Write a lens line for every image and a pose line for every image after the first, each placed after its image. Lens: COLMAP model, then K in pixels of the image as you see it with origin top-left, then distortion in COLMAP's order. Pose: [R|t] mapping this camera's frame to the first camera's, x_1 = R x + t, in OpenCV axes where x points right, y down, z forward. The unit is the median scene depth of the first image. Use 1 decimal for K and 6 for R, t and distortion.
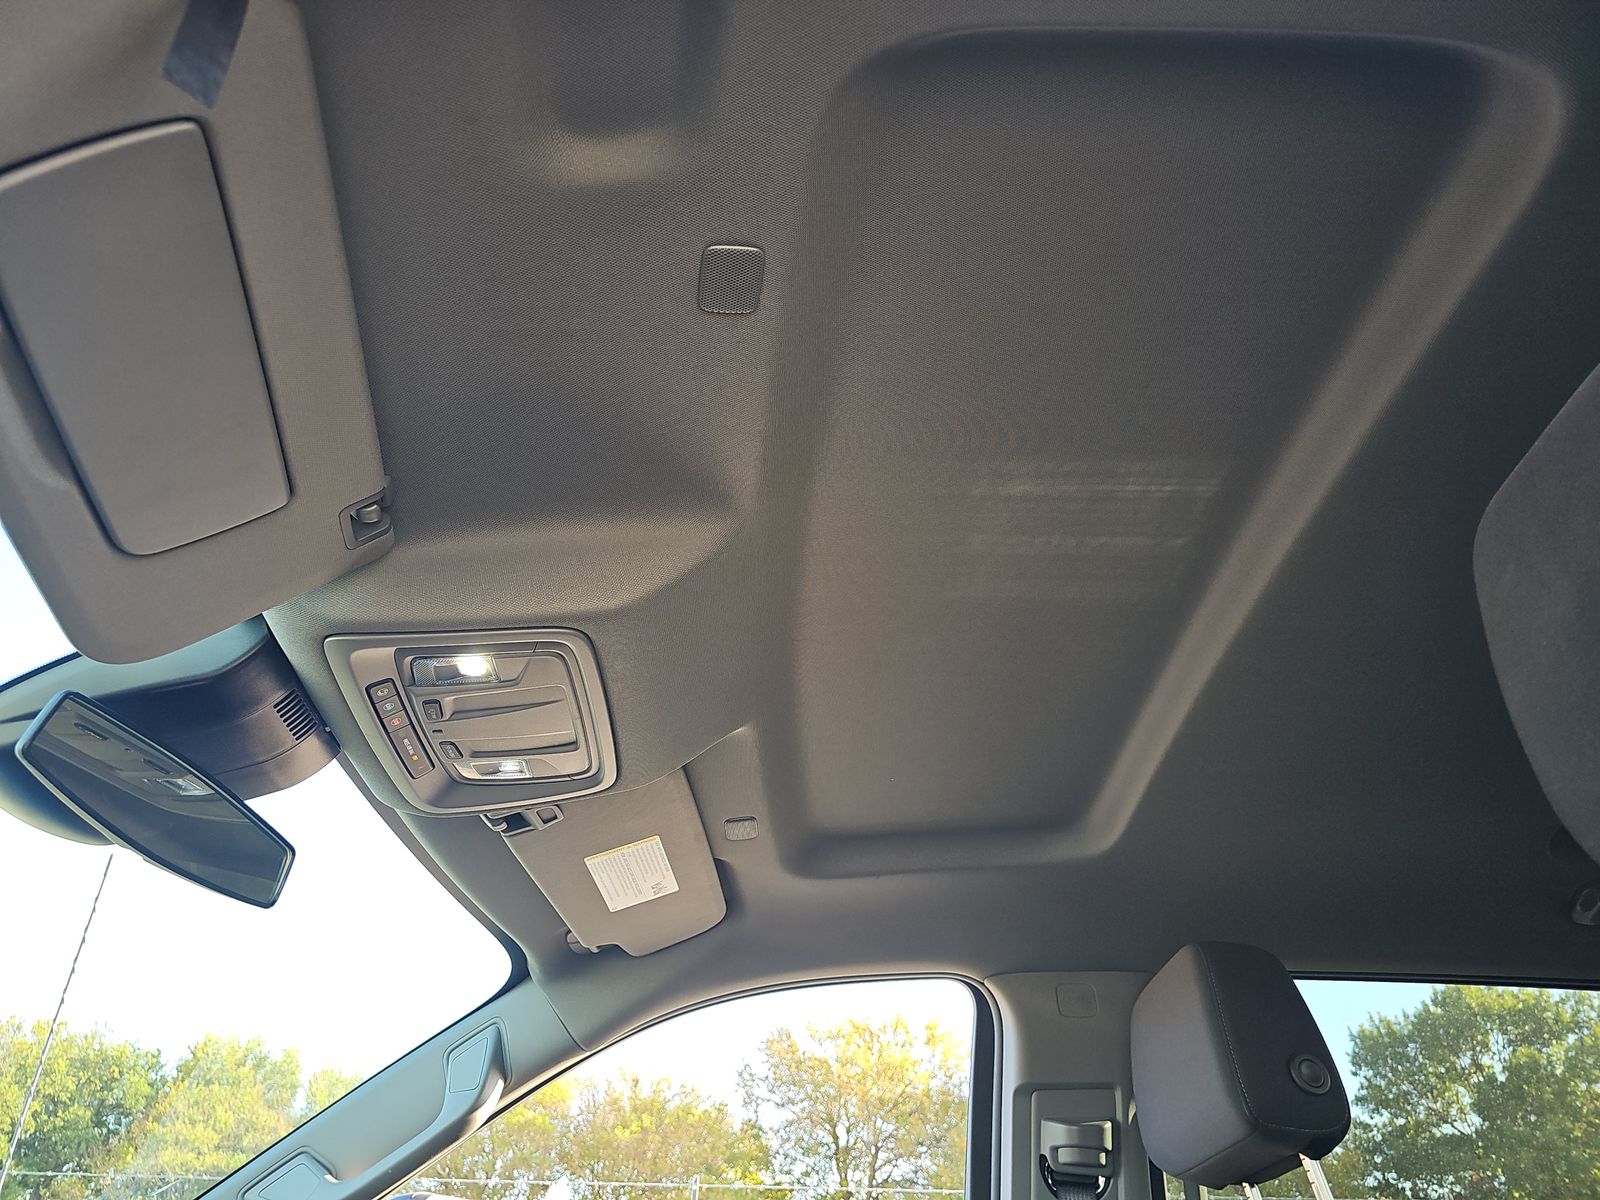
lens RADIAL K [[1044.0, 0, 793.3], [0, 1044.0, 594.9], [0, 0, 1]] dist [0.006195, -0.003184]
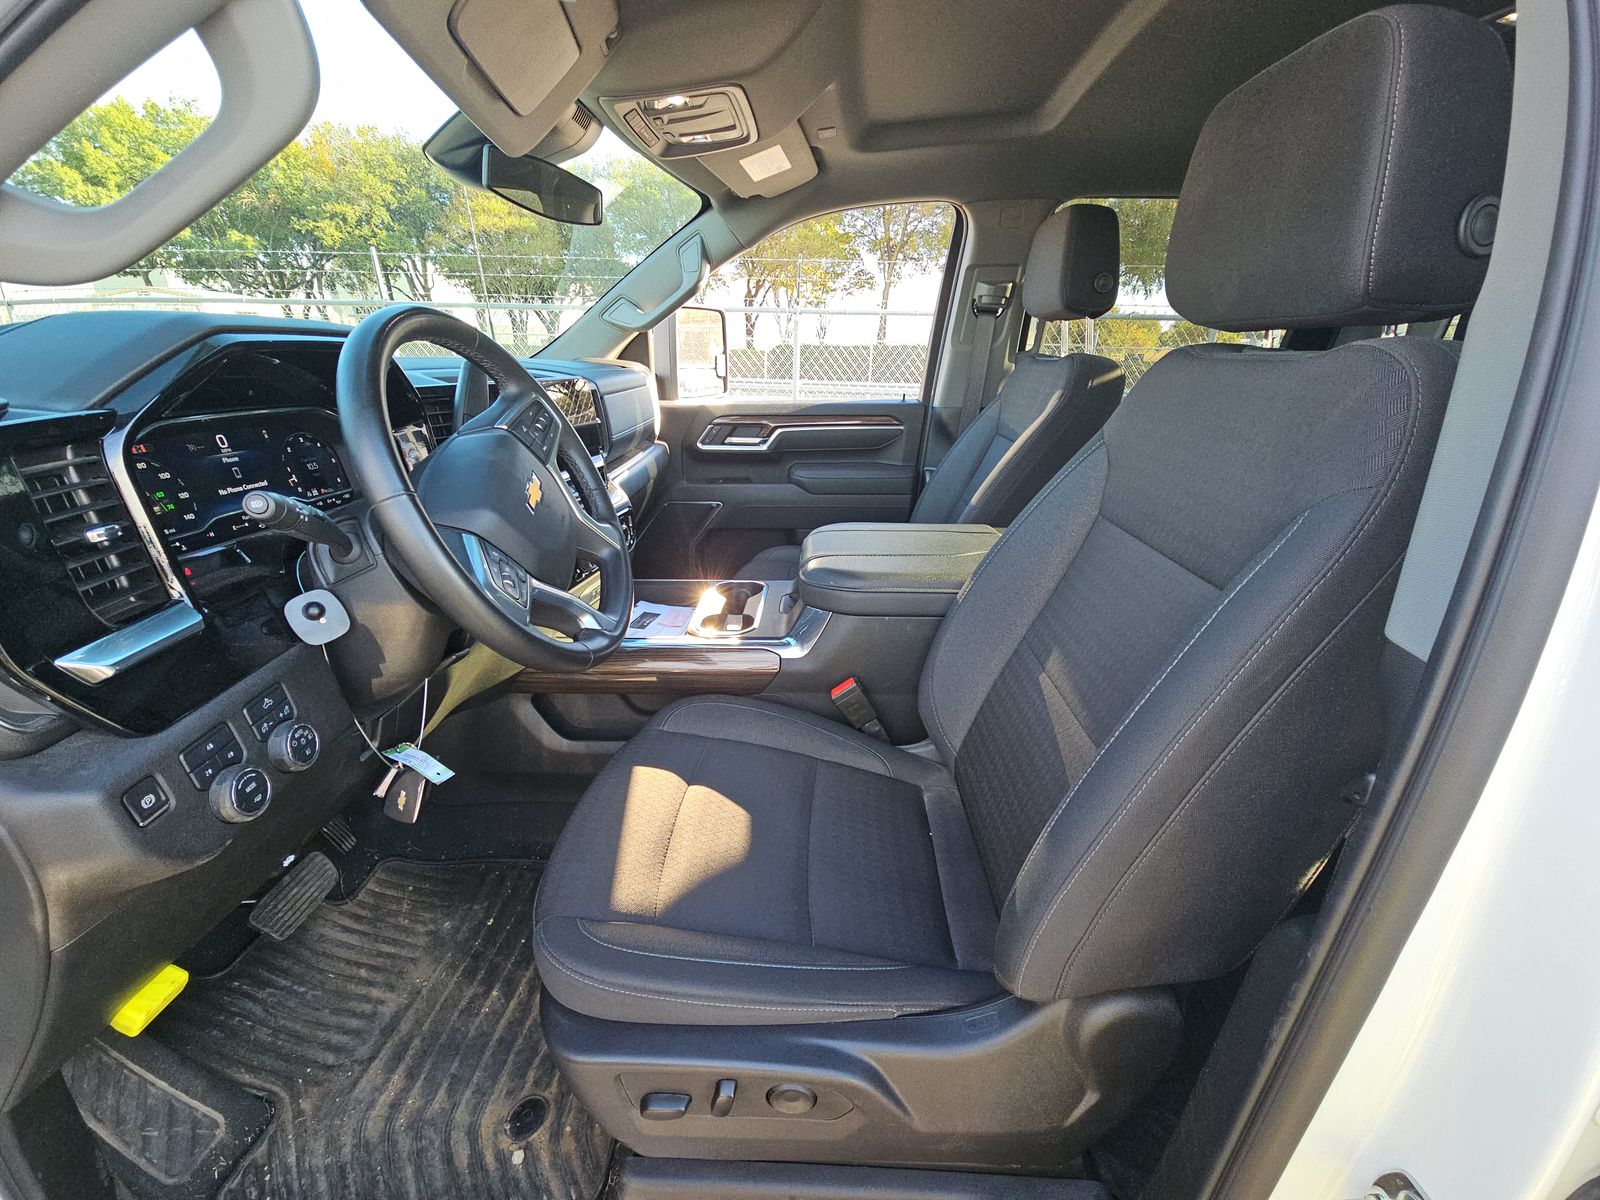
lens RADIAL K [[653.4, 0, 800.0], [0, 653.4, 600.0], [0, 0, 1]] dist [-0.000483, -0.000302]
pose [[0.997194, 0.035045, -0.066147, 0.003259], [0.039232, 0.507907, 0.860518, -0.284398], [0.063753, -0.860699, 0.505107, -0.180191]]
